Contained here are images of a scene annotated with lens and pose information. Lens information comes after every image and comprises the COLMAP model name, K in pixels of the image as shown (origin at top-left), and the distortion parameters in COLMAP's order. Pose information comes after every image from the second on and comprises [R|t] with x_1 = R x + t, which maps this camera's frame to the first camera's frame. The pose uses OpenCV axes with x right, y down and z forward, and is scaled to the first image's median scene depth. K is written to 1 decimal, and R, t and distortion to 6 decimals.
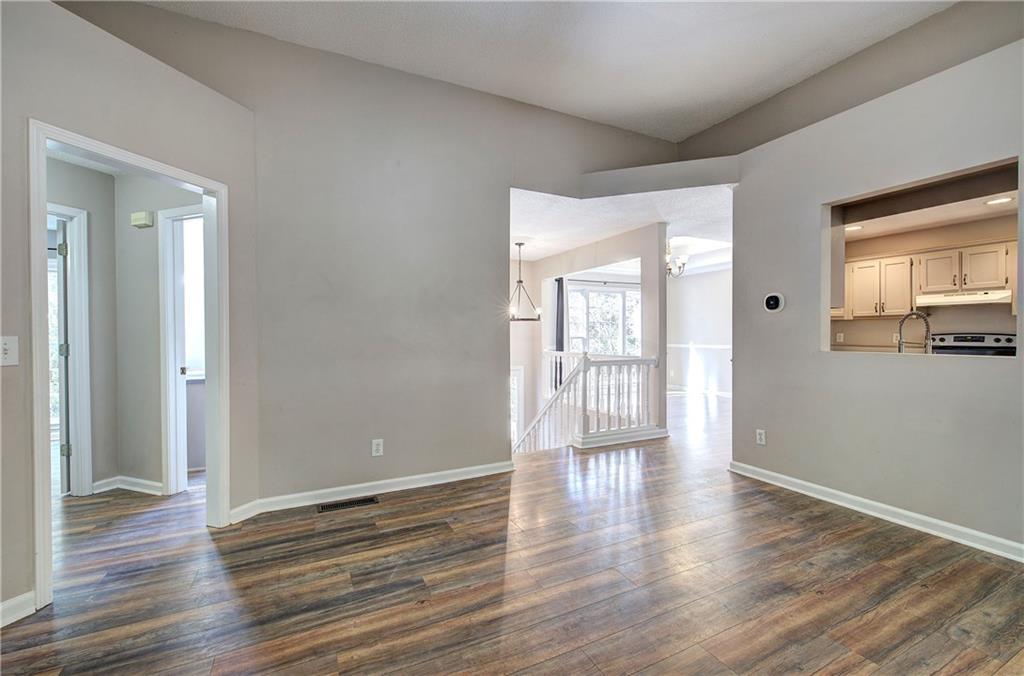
lens RADIAL K [[432.5, 0, 518.3], [0, 432.5, 336.1], [0, 0, 1]] dist [-0.003430, -0.000164]
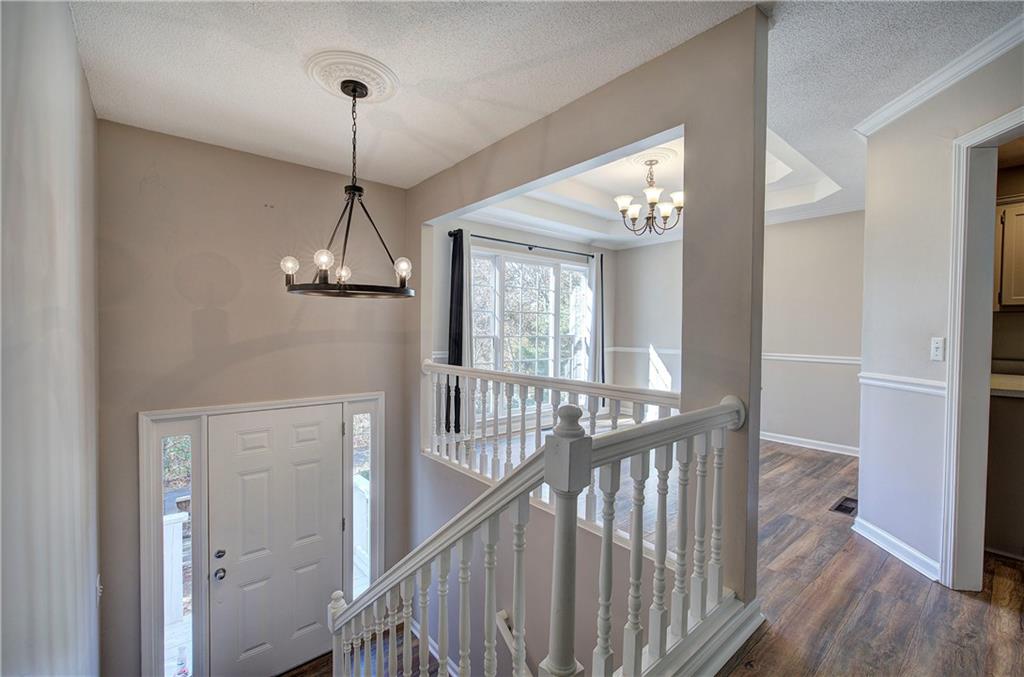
lens RADIAL K [[432.5, 0, 516.3], [0, 432.5, 337.8], [0, 0, 1]] dist [-0.003430, -0.000164]
pose [[0.971426, 0.009214, 0.237164, 0.071720], [-0.012615, 0.999838, 0.012828, -0.005747], [-0.237007, -0.015453, 0.971385, 0.791158]]
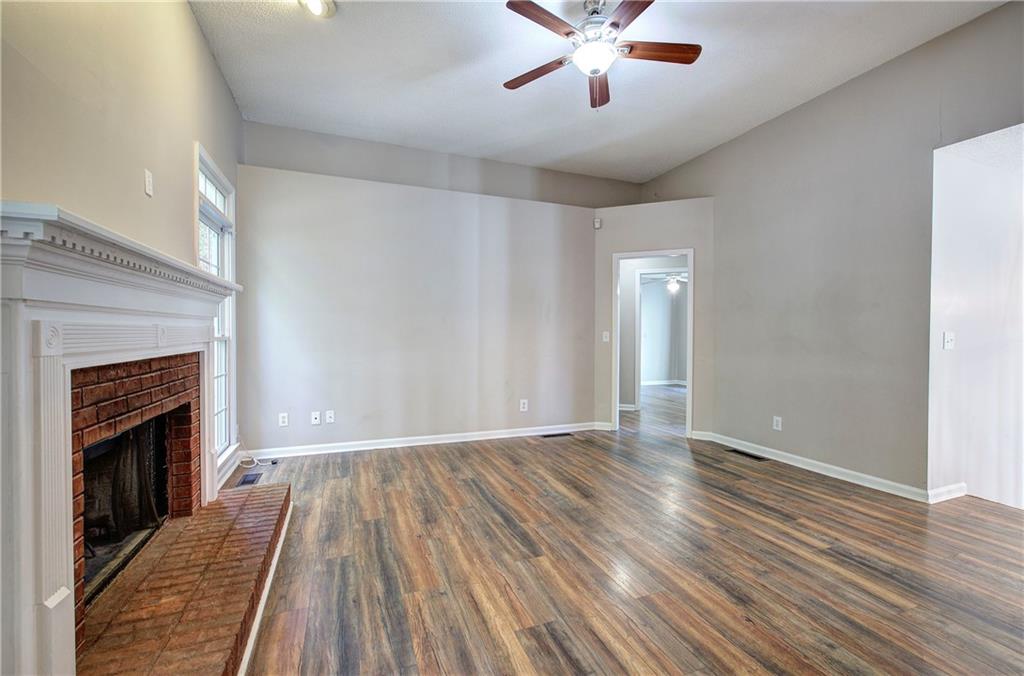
lens RADIAL K [[432.5, 0, 512.1], [0, 432.5, 338.3], [0, 0, 1]] dist [-0.003430, -0.000164]
pose [[-0.094126, 0.018899, -0.995381, 0.715571], [-0.010079, 0.999750, 0.019935, -0.003593], [0.995509, 0.011909, -0.093912, 0.256432]]
